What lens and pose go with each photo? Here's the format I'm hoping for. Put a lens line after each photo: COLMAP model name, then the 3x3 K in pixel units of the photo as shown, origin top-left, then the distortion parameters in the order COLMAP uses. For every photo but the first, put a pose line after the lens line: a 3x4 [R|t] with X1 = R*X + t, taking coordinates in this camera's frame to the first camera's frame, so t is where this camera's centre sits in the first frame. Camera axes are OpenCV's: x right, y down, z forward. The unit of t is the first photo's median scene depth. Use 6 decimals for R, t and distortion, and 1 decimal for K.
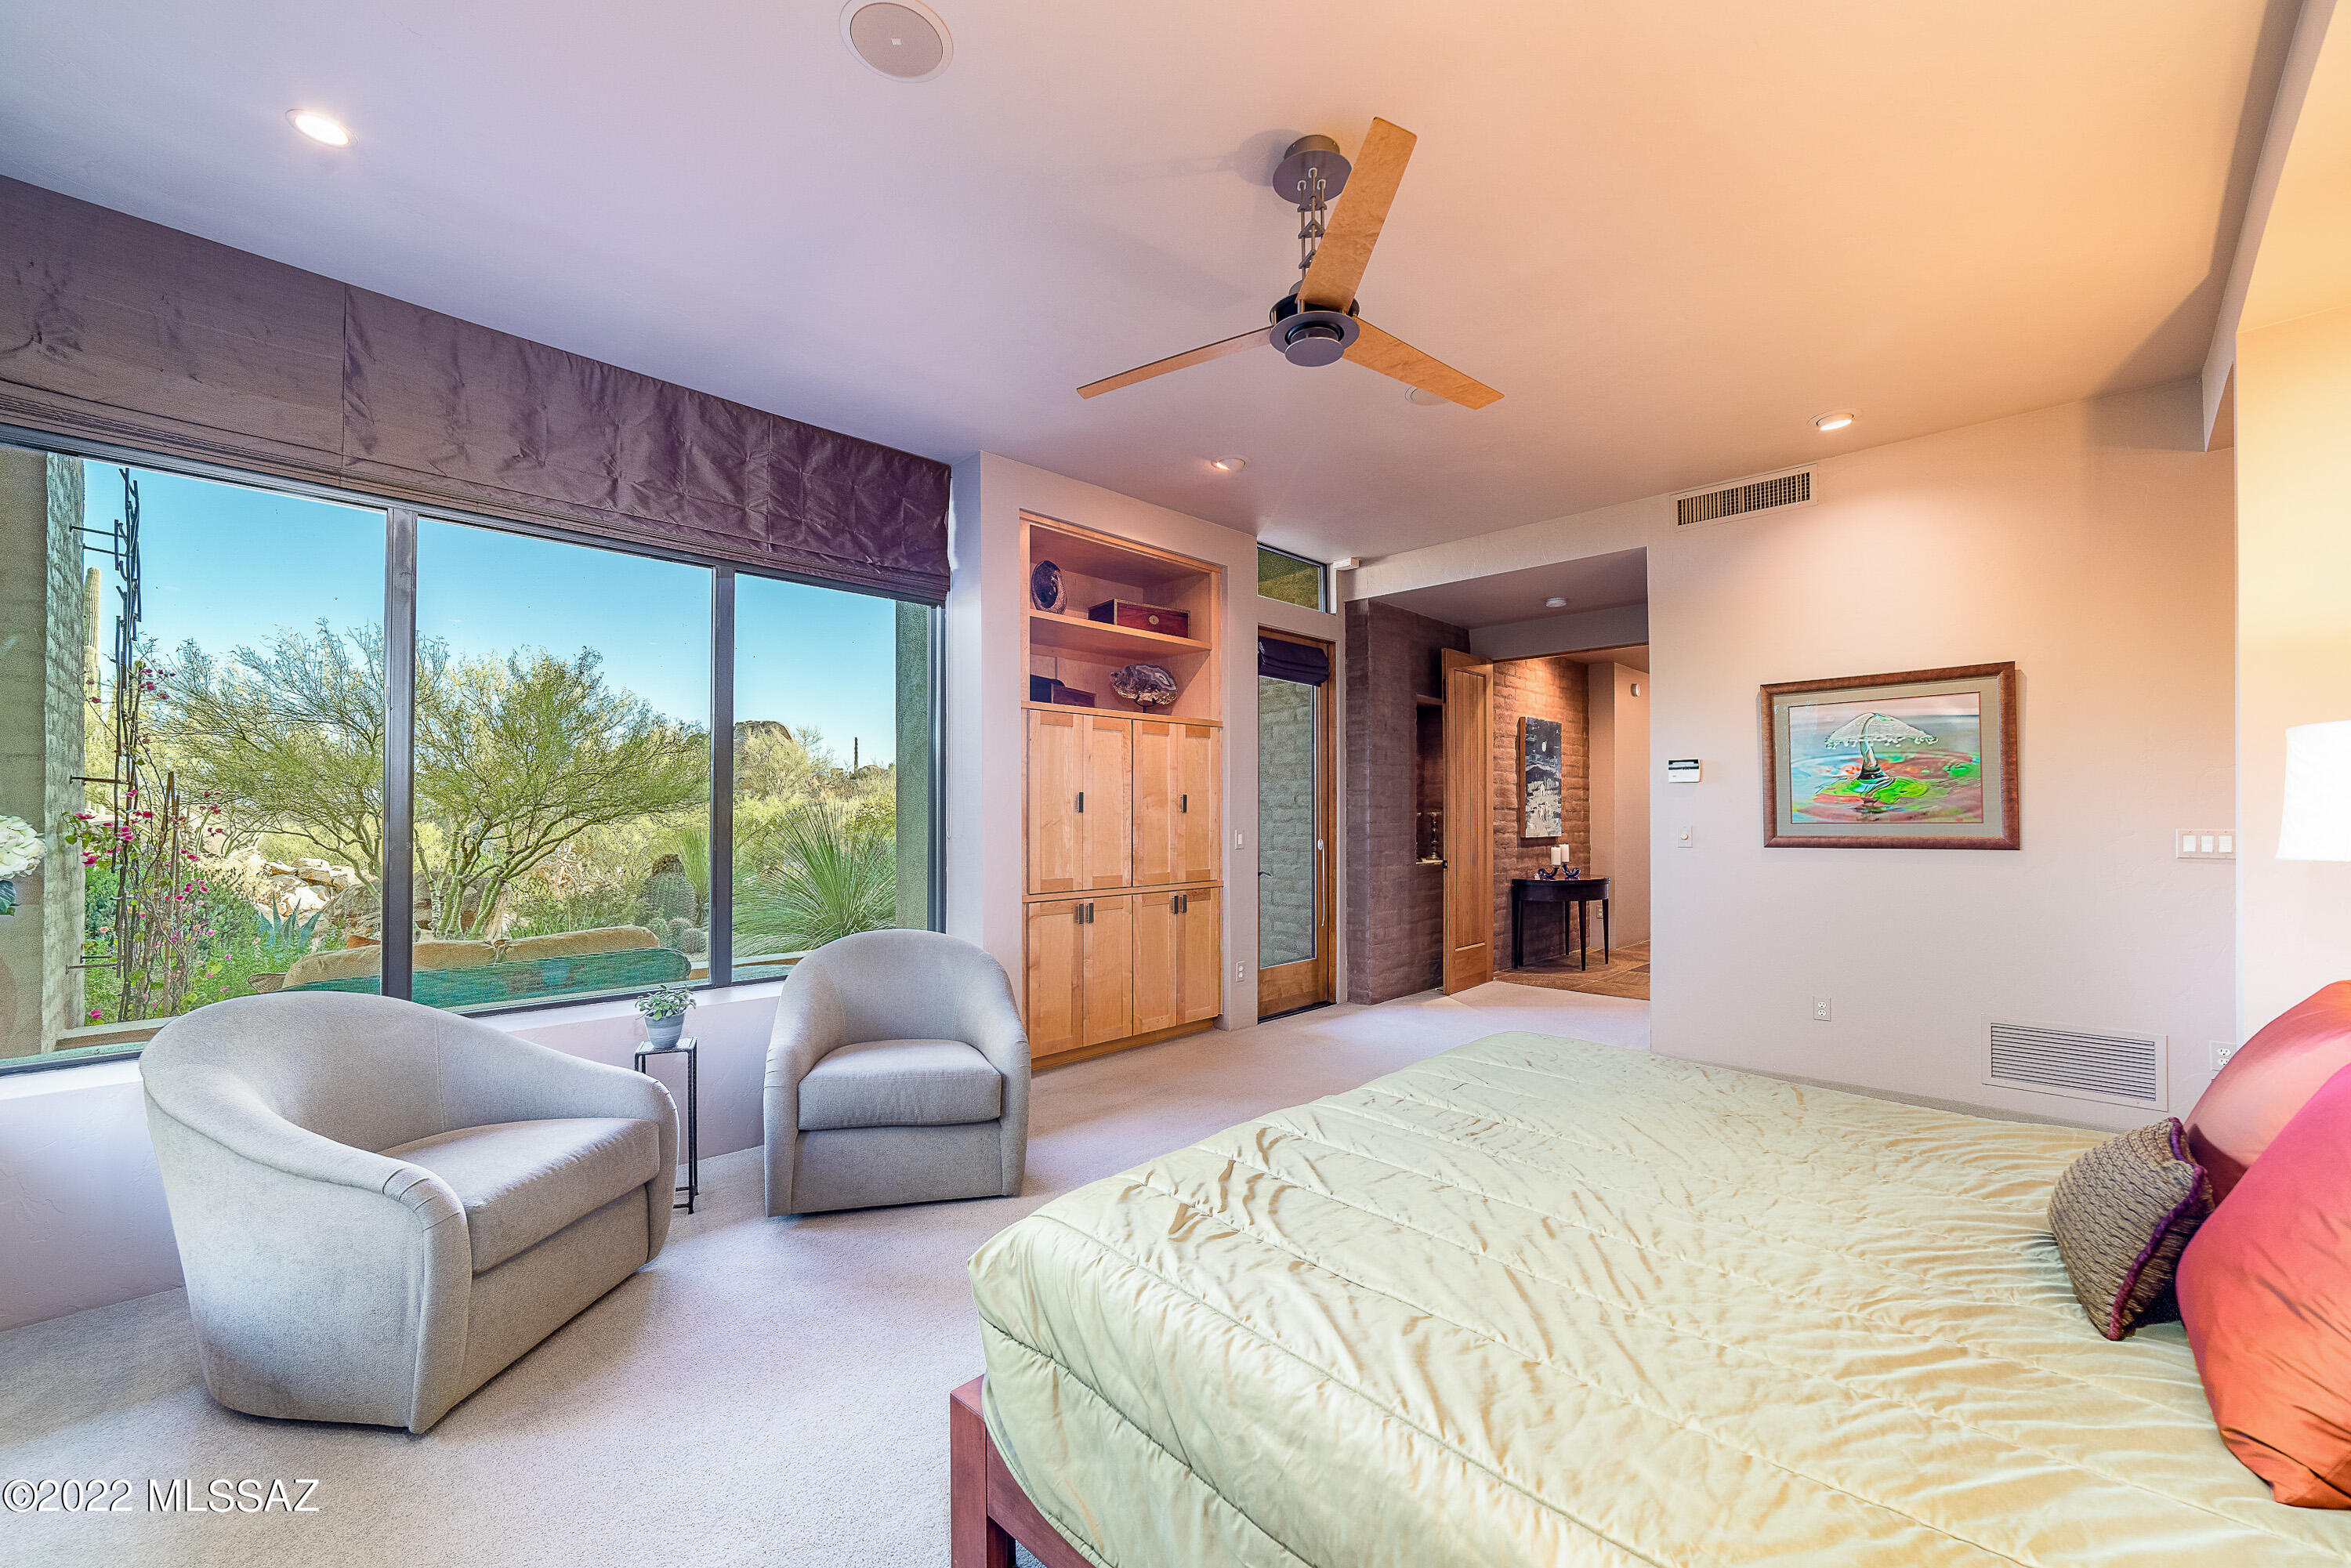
lens RADIAL K [[917.4, 0, 1178.9], [0, 917.4, 792.8], [0, 0, 1]] dist [-0.021221, 0.008048]
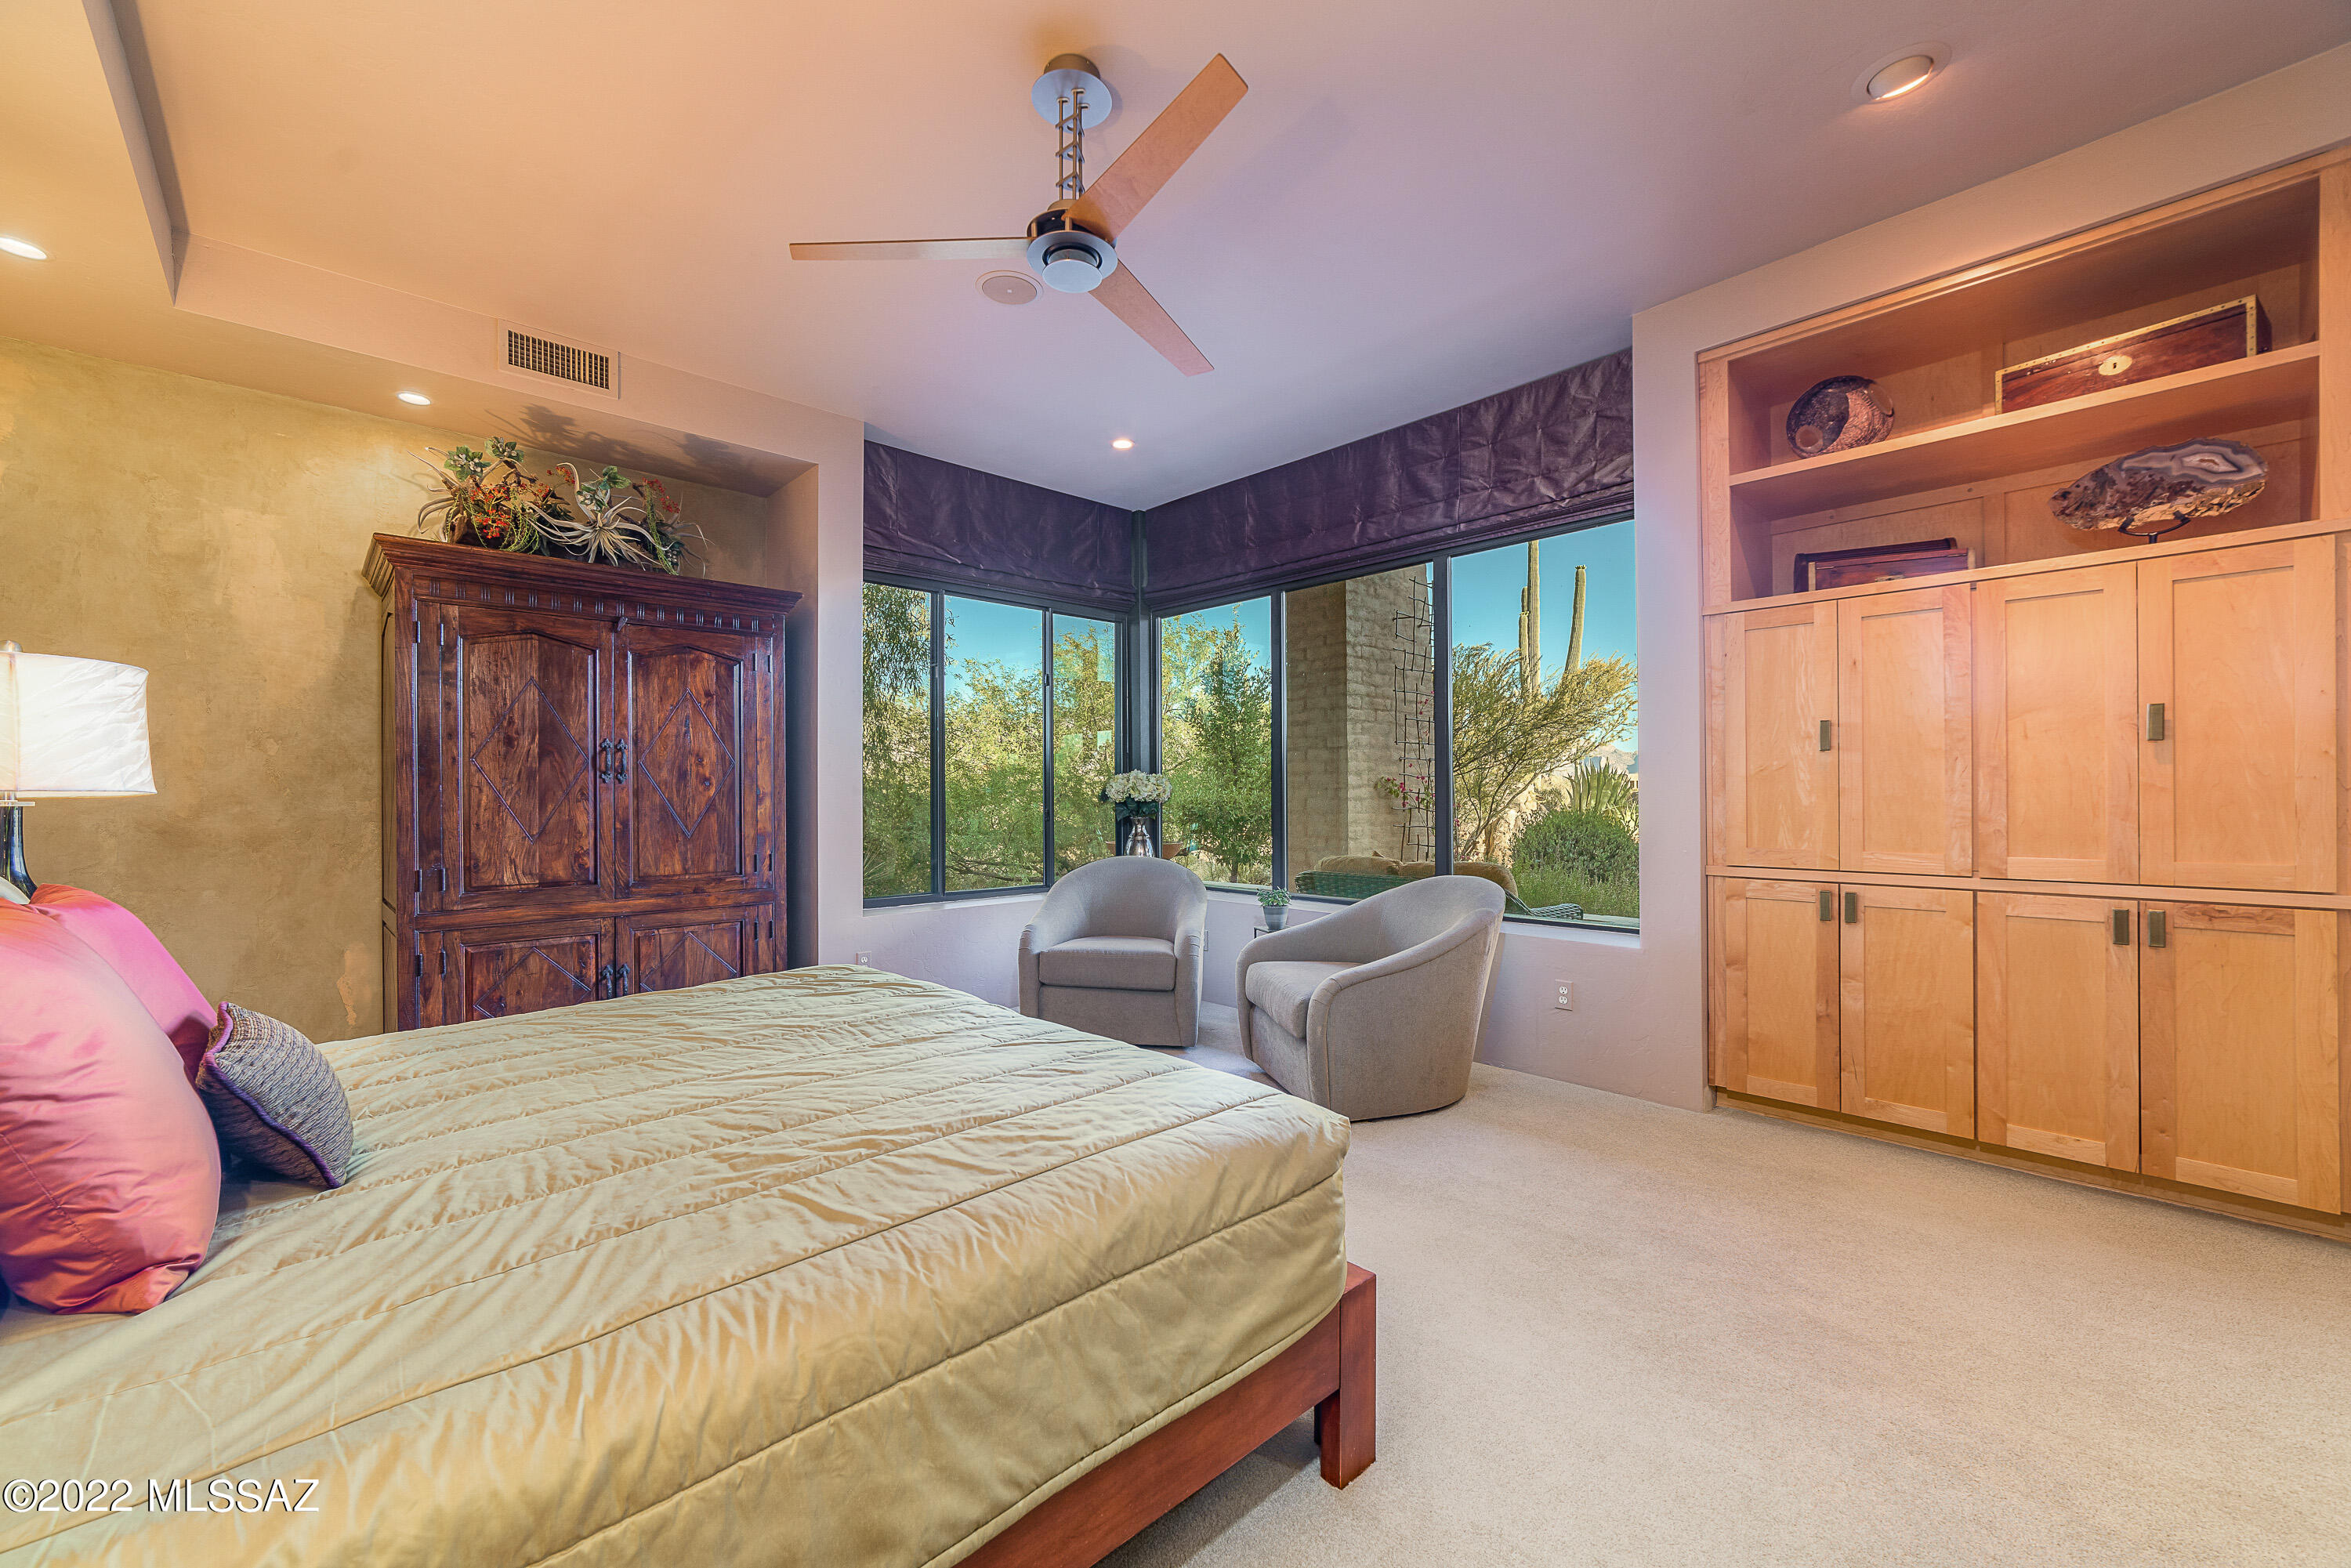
lens RADIAL K [[917.4, 0, 1178.9], [0, 917.4, 792.8], [0, 0, 1]] dist [-0.021221, 0.008048]
pose [[-0.038452, 0.002808, -0.999256, 0.553717], [0.028081, 0.999604, 0.001728, 0.036481], [0.998866, -0.027994, -0.038516, 0.557906]]
